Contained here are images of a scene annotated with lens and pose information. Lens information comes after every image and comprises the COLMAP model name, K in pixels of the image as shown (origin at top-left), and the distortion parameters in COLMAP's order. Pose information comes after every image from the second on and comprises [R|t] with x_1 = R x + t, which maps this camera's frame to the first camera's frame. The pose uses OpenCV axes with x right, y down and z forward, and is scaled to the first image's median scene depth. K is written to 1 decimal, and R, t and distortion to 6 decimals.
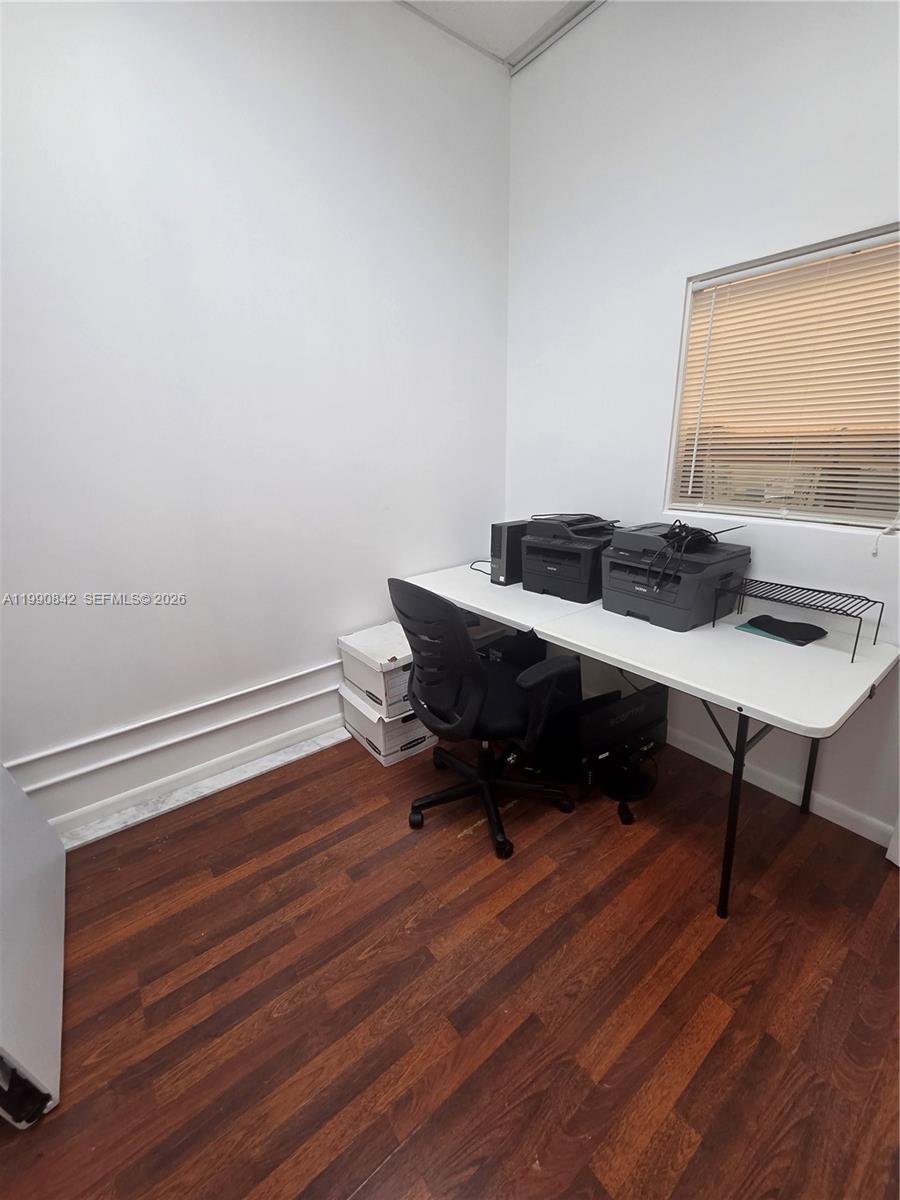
lens RADIAL K [[489.2, 0, 447.5], [0, 489.2, 595.1], [0, 0, 1]] dist [-0.002028, -0.000038]
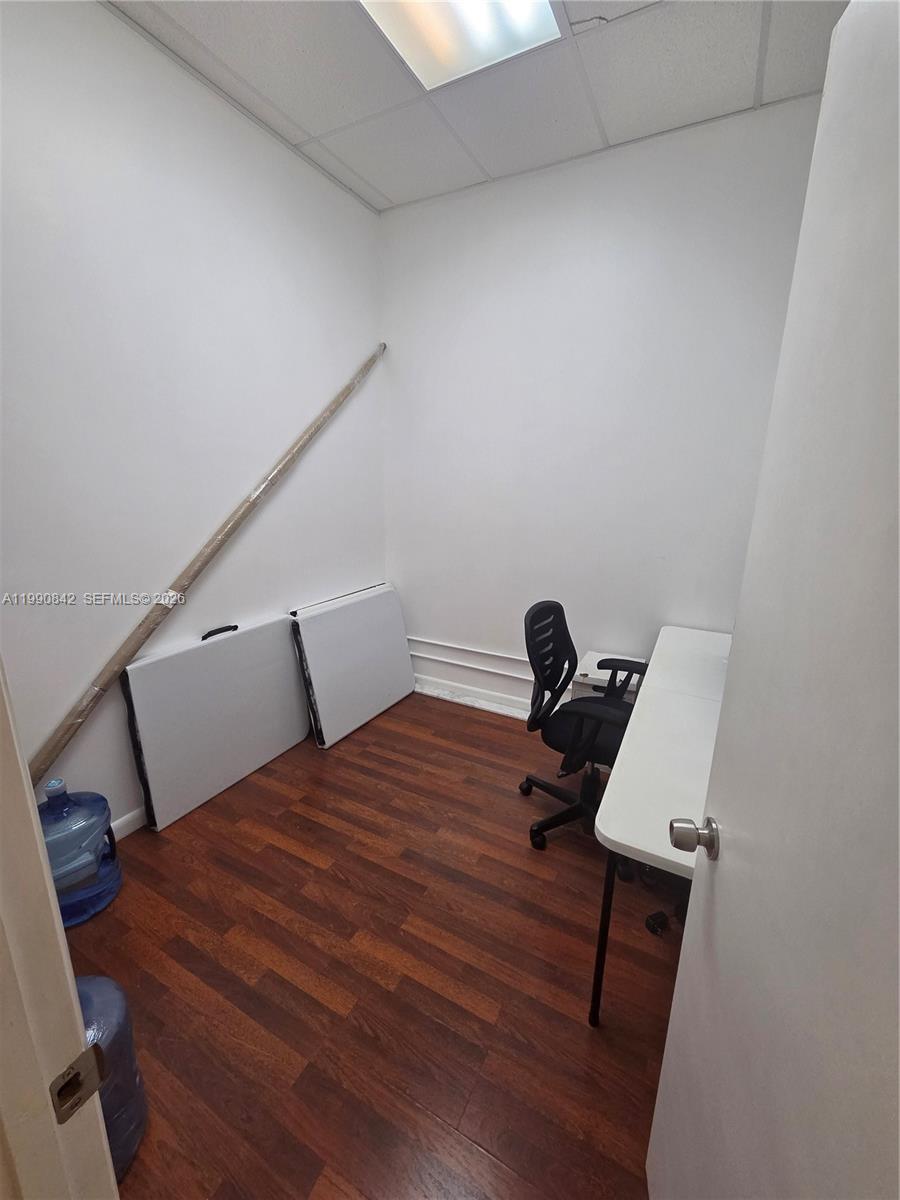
lens RADIAL K [[489.2, 0, 447.5], [0, 489.2, 595.1], [0, 0, 1]] dist [-0.002028, -0.000038]
pose [[0.405009, 0.248171, -0.879988, 1.165890], [-0.292375, 0.947076, 0.132527, -0.179016], [0.866305, 0.203612, 0.456134, 0.178393]]
